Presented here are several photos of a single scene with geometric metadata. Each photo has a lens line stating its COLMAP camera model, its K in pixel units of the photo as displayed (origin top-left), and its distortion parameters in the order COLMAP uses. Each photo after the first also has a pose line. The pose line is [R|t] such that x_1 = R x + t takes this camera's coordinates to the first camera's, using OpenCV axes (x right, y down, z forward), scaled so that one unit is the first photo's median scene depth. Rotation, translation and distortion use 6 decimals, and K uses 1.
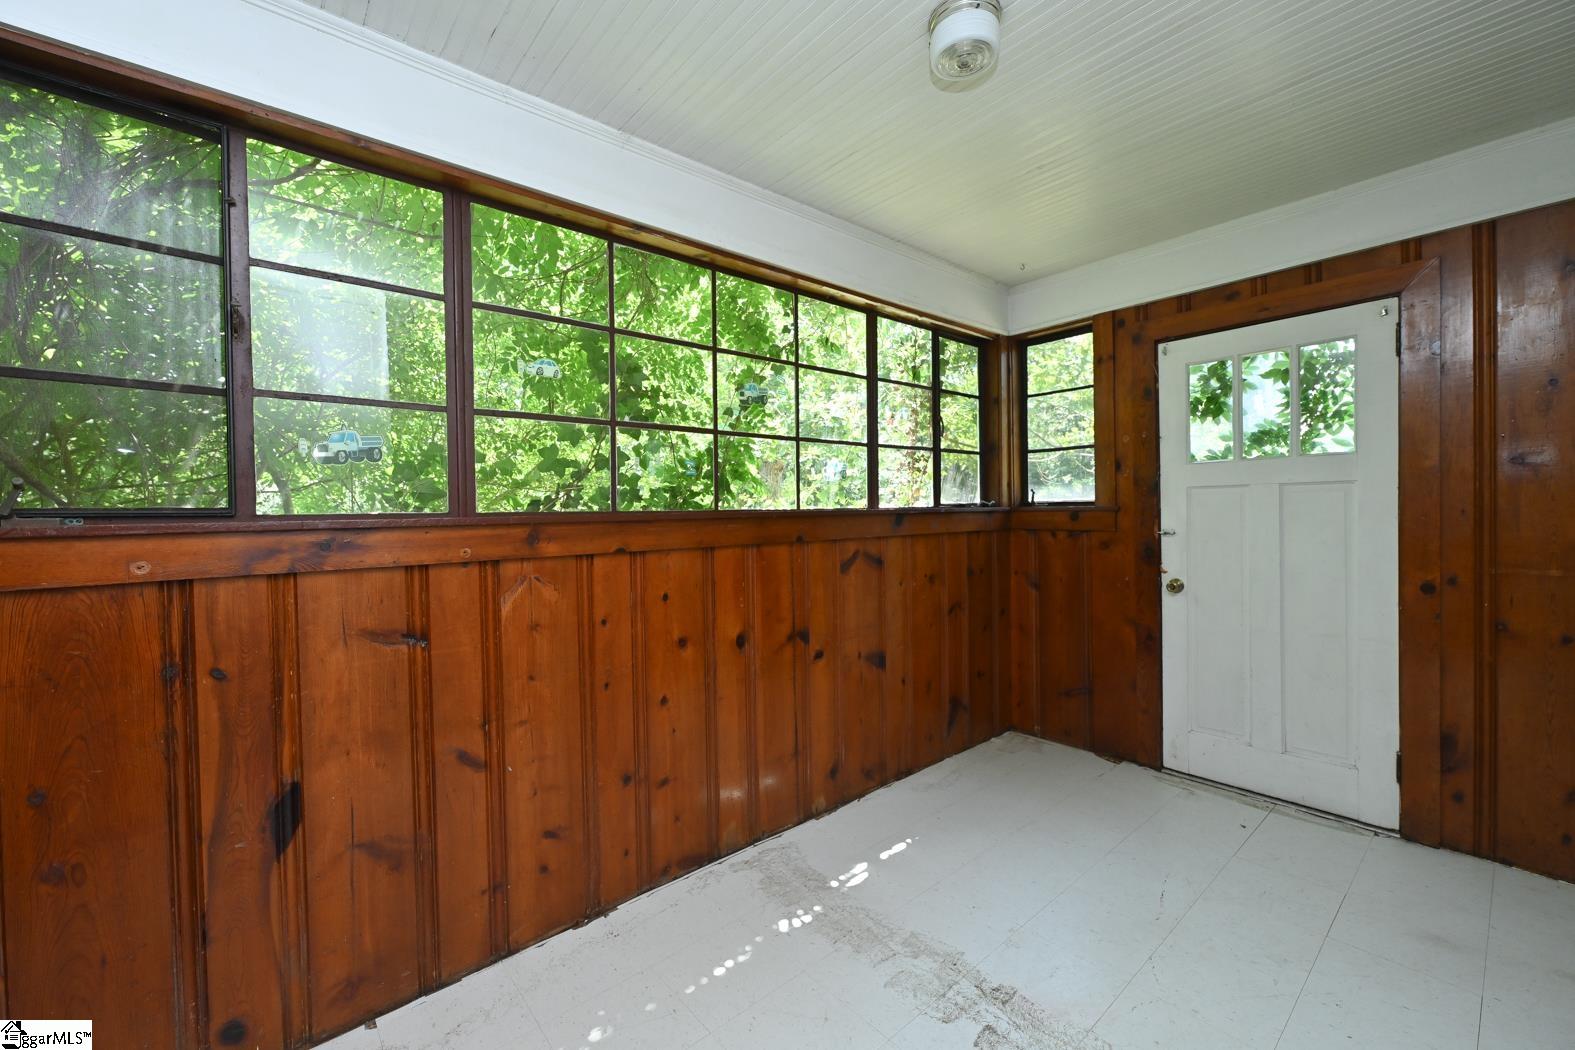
lens RADIAL K [[627.6, 0, 785.9], [0, 627.6, 522.3], [0, 0, 1]] dist [-0.000280, -0.000098]
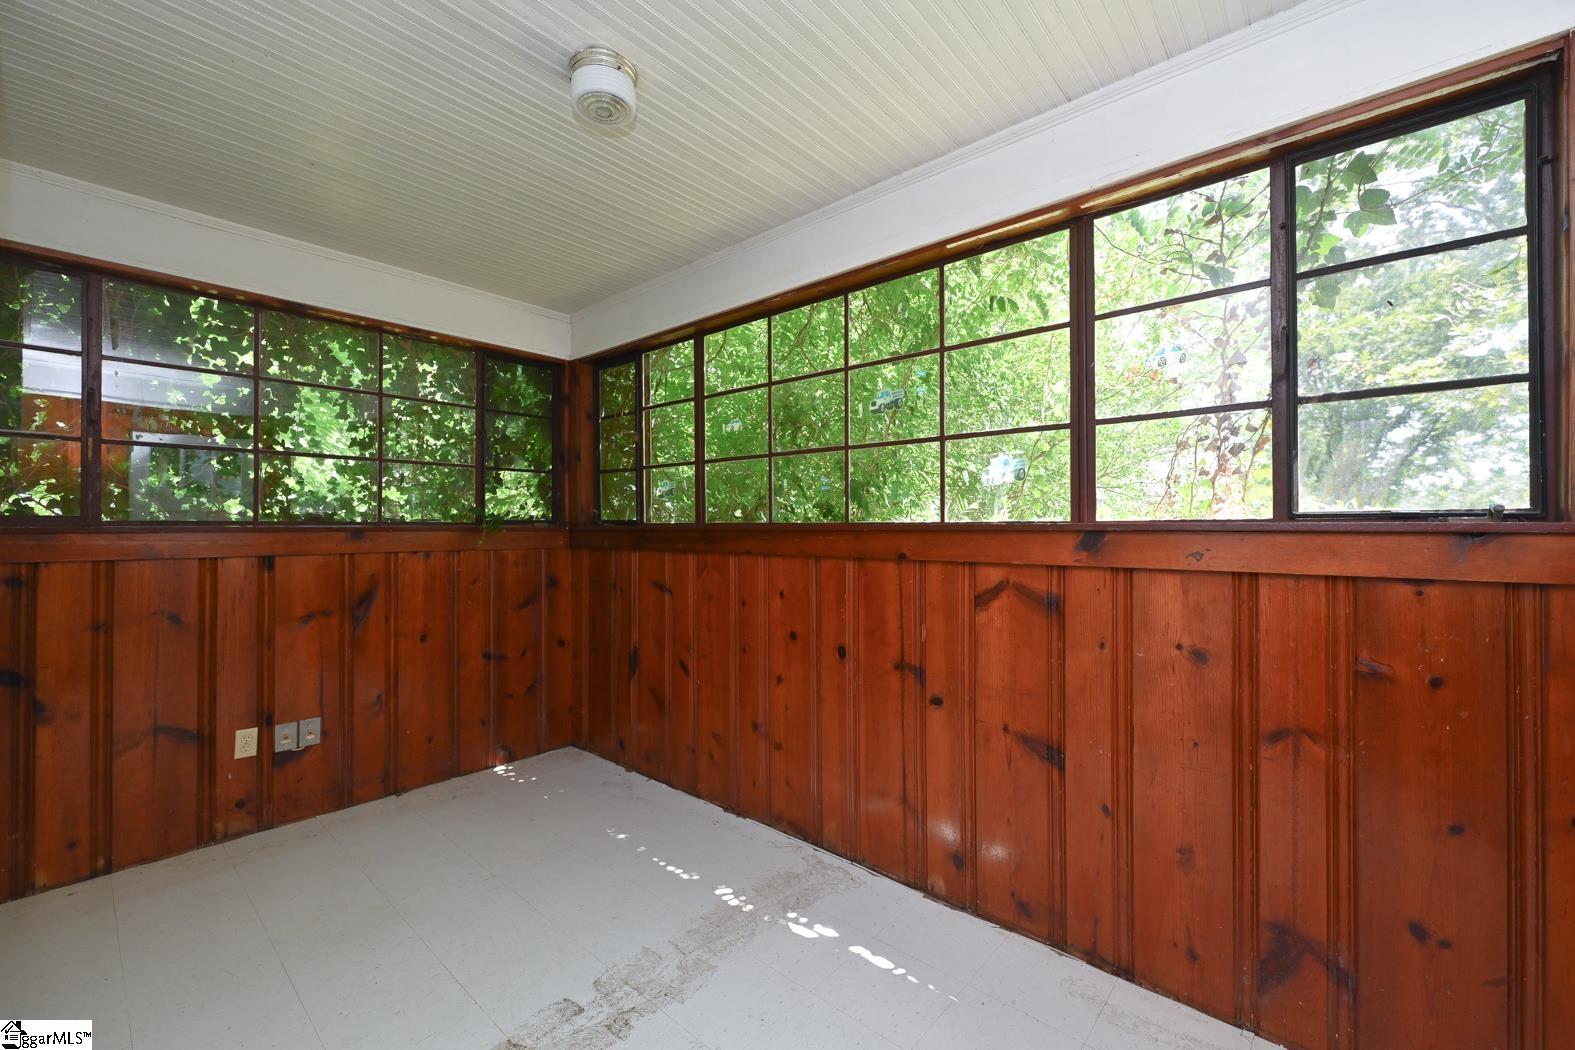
lens RADIAL K [[627.6, 0, 785.9], [0, 627.6, 522.3], [0, 0, 1]] dist [-0.000280, -0.000098]
pose [[0.152420, 0.014029, -0.988216, 0.828331], [-0.014281, 0.999826, 0.011991, -0.028272], [0.988213, 0.012285, 0.152594, 0.680342]]
